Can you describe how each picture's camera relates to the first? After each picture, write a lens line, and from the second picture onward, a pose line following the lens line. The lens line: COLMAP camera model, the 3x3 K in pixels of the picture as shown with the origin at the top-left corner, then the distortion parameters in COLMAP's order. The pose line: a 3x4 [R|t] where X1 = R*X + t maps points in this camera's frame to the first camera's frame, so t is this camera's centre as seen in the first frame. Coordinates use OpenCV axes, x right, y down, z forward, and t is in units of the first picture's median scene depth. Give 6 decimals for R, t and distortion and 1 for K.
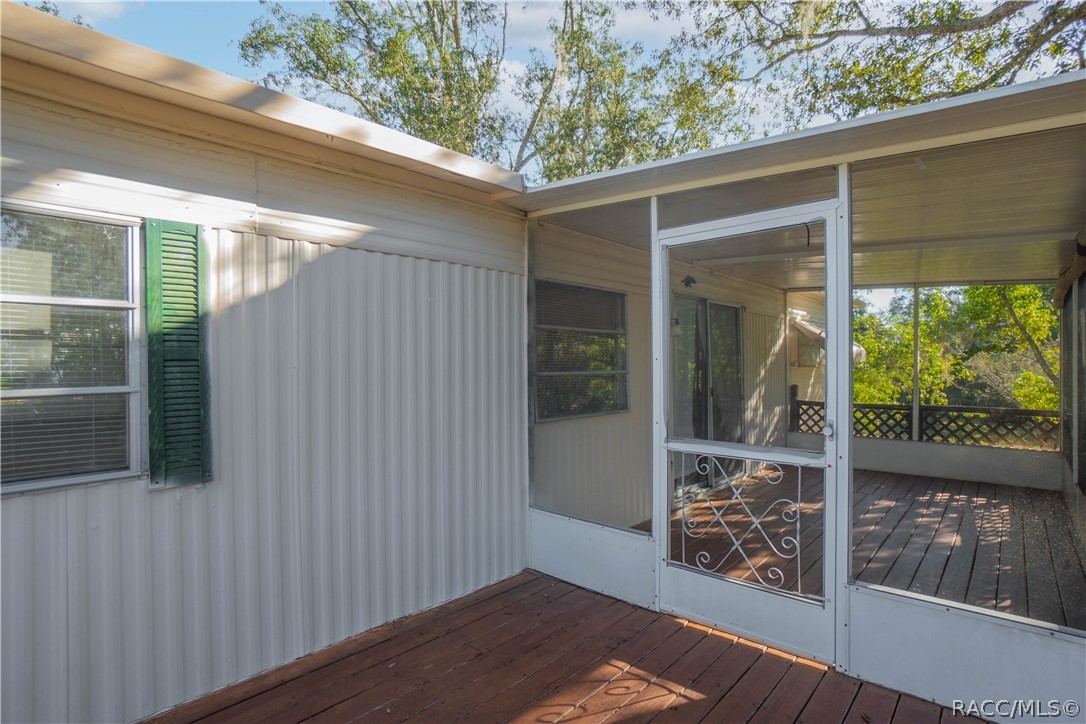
lens RADIAL K [[492.5, 0, 543.0], [0, 492.5, 362.0], [0, 0, 1]] dist [-0.056867, 0.000133]
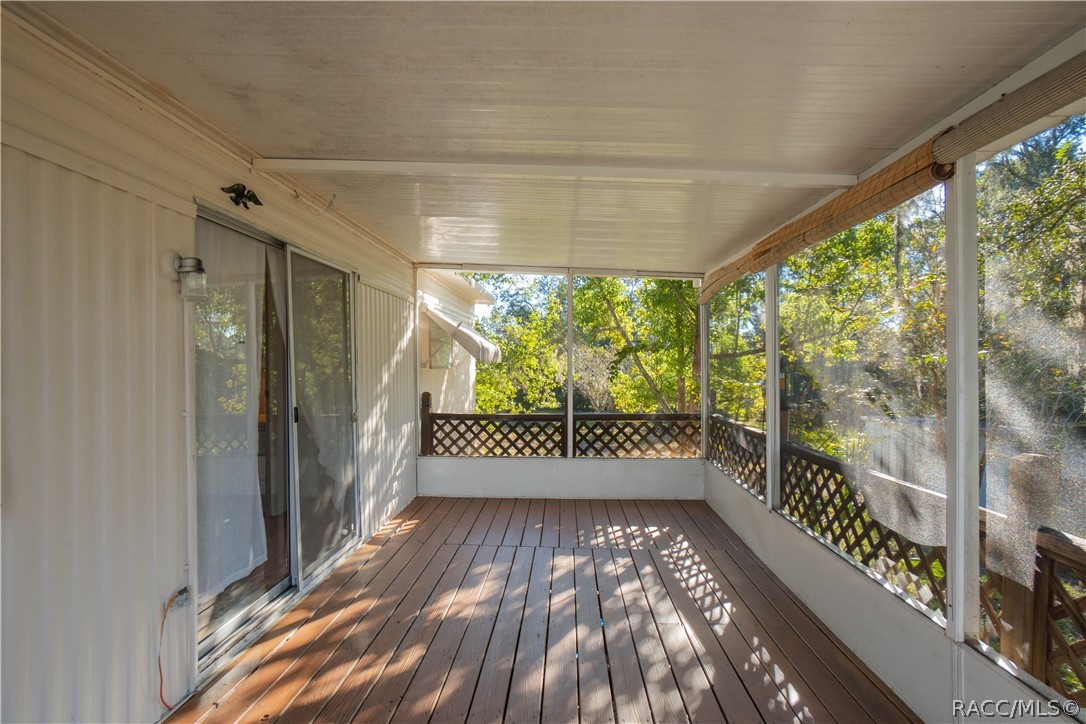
lens RADIAL K [[517.0, 0, 543.0], [0, 517.0, 362.0], [0, 0, 1]] dist [-0.014670, 0.000515]
pose [[0.749154, 0.000329, 0.662396, 0.134651], [0.002100, 0.999994, -0.002872, 0.002692], [-0.662393, 0.003542, 0.749148, 0.305555]]
